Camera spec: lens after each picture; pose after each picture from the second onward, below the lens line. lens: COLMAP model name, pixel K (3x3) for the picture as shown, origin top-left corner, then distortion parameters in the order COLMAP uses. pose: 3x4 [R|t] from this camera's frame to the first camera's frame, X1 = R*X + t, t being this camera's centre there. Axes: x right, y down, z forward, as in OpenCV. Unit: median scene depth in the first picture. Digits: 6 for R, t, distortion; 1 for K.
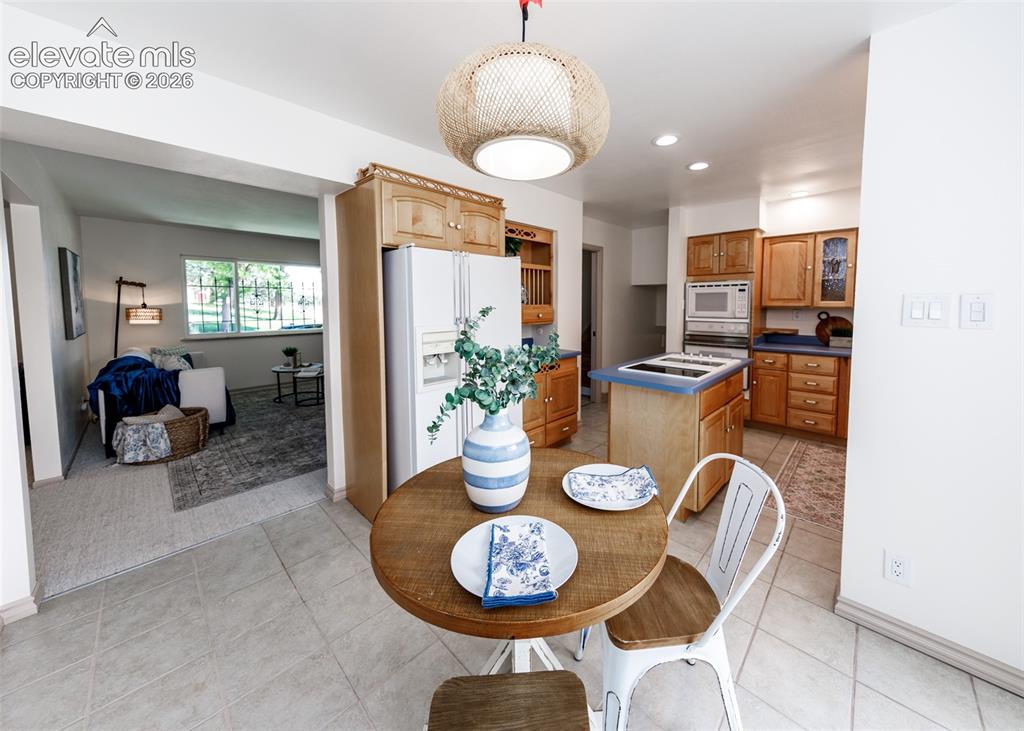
lens RADIAL K [[368.8, 0, 525.3], [0, 368.8, 336.4], [0, 0, 1]] dist [0.001258, 0.000043]
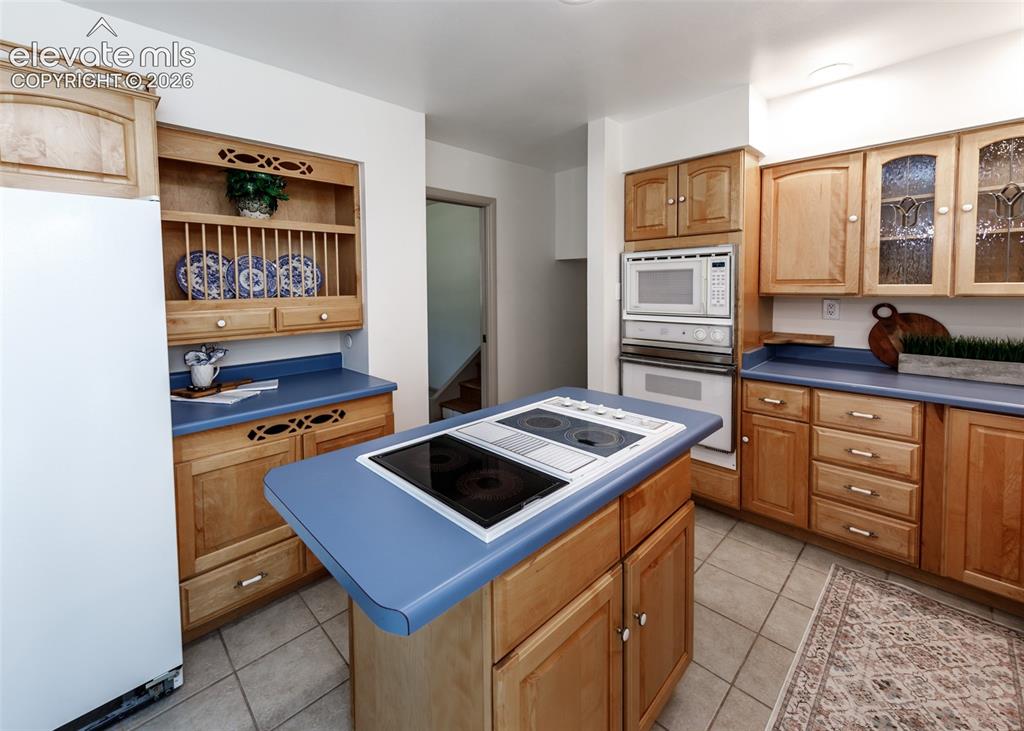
lens RADIAL K [[431.8, 0, 464.7], [0, 431.8, 317.8], [0, 0, 1]] dist [0.002478, -0.000338]
pose [[0.996572, -0.004594, -0.082603, 0.274890], [0.003444, 0.999895, -0.014057, -0.041229], [0.082659, 0.013725, 0.996483, 0.351615]]
